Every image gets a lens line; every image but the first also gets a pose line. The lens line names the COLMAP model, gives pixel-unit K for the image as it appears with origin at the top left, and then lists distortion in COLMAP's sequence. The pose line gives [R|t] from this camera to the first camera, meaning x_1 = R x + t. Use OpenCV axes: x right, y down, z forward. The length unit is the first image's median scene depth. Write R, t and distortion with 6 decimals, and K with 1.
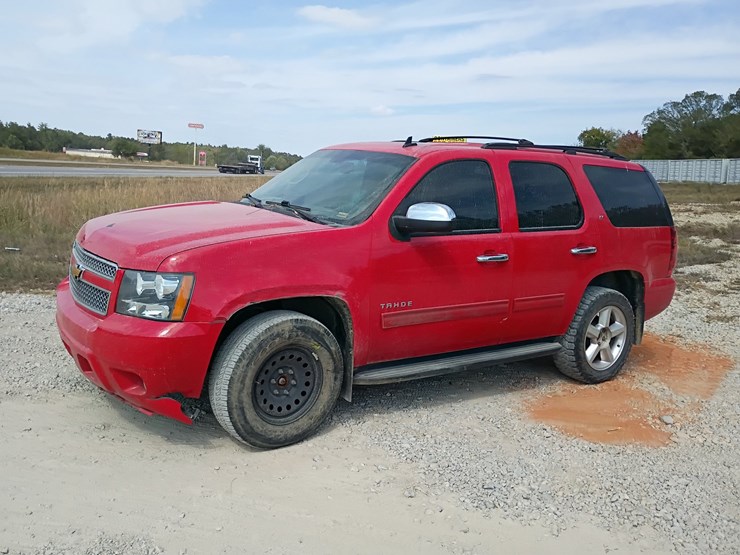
lens RADIAL K [[652.7, 0, 367.7], [0, 652.7, 275.2], [0, 0, 1]] dist [0.064031, -0.088569]
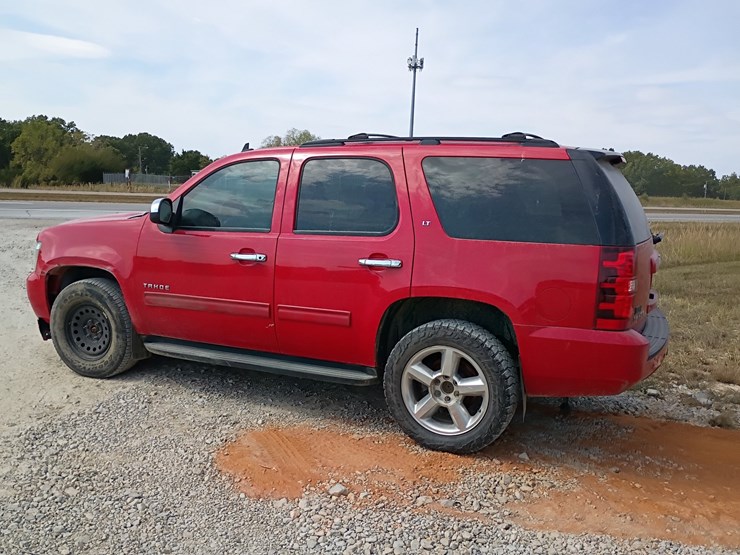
lens RADIAL K [[660.1, 0, 385.8], [0, 660.1, 285.1], [0, 0, 1]] dist [0.040622, -0.011370]
pose [[0.503236, 0.079048, -0.860526, 1.289447], [-0.136436, 0.990586, 0.011207, -0.026585], [0.853311, 0.111766, 0.509283, 0.759086]]
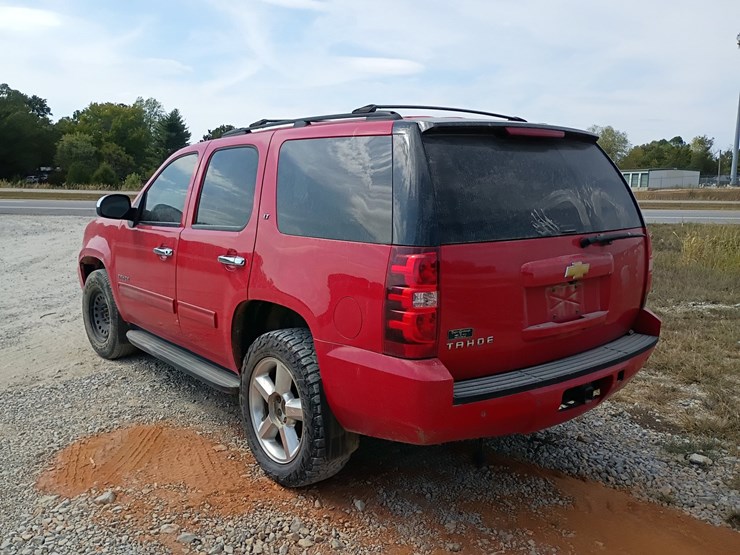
lens RADIAL K [[665.9, 0, 349.7], [0, 665.9, 279.0], [0, 0, 1]] dist [0.038401, -0.016007]
pose [[0.037997, 0.079952, -0.996074, 1.344295], [-0.166234, 0.983411, 0.072595, -0.116572], [0.985354, 0.162823, 0.050657, 1.381218]]
